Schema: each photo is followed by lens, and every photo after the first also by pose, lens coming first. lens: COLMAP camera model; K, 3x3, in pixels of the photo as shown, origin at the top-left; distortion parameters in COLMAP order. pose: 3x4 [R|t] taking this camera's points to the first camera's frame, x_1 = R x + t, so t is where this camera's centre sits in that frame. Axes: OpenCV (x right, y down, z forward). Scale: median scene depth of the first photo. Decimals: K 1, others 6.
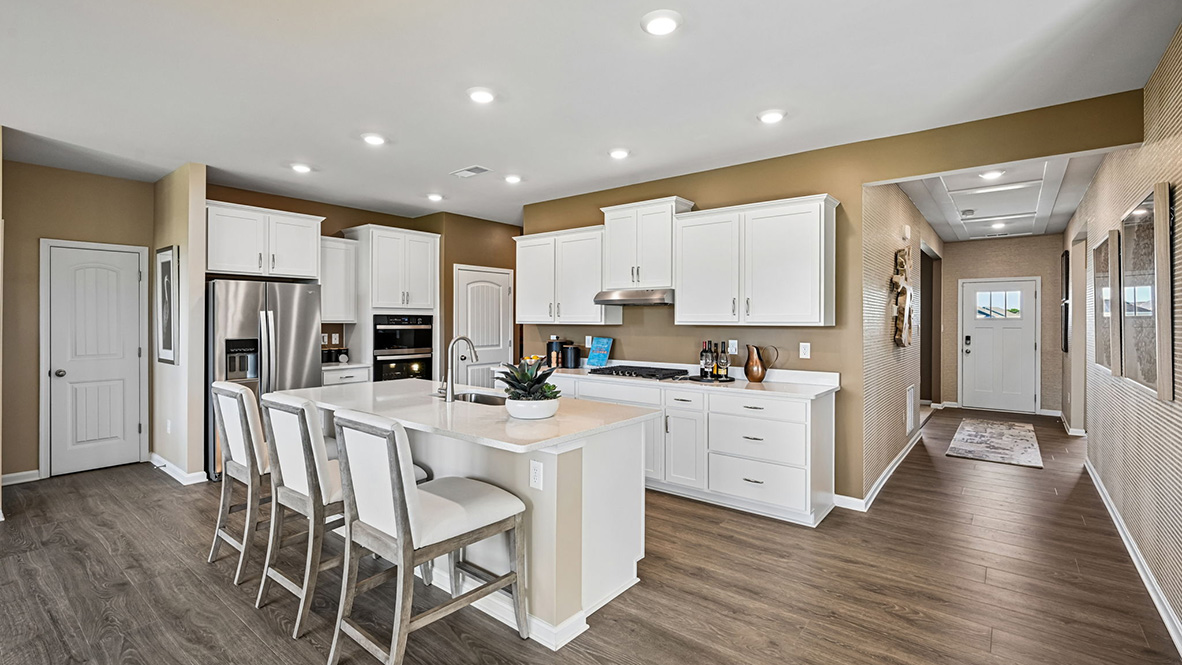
lens RADIAL K [[528.9, 0, 594.9], [0, 528.9, 317.9], [0, 0, 1]] dist [0.000644, 0.000187]
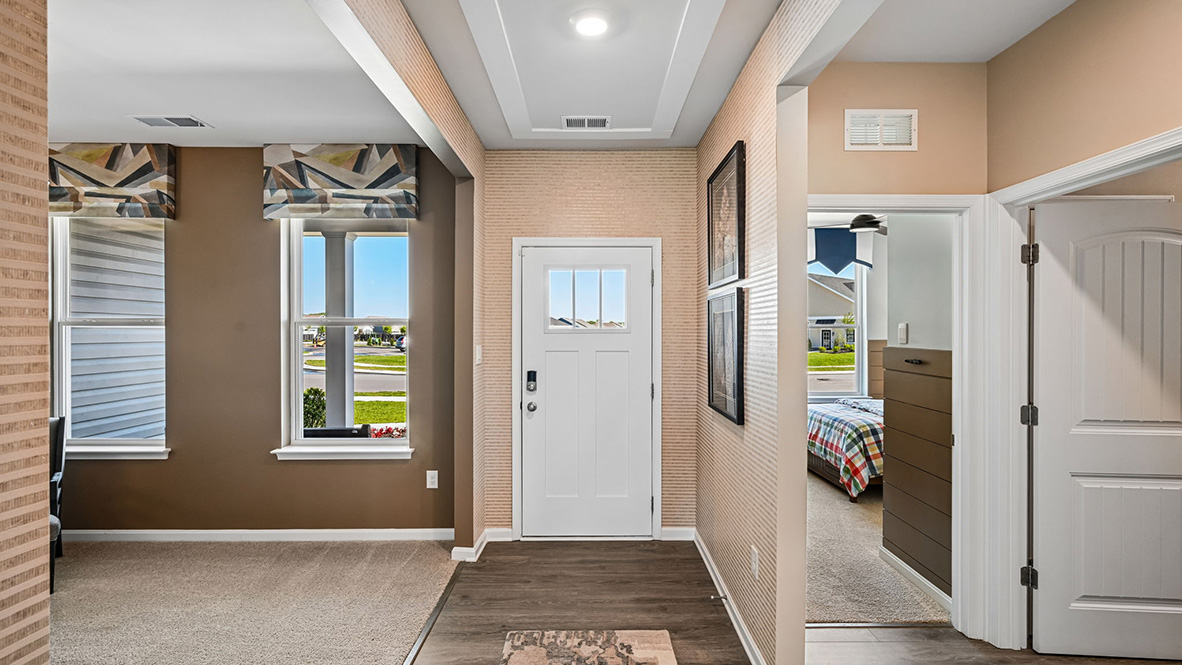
lens RADIAL K [[521.6, 0, 591.0], [0, 521.6, 332.5], [0, 0, 1]] dist [-0.001683, -0.000108]
pose [[0.812200, -0.006961, 0.583337, 0.495558], [0.001824, 0.999954, 0.009394, -0.001598], [-0.583376, -0.006565, 0.812176, 0.624941]]
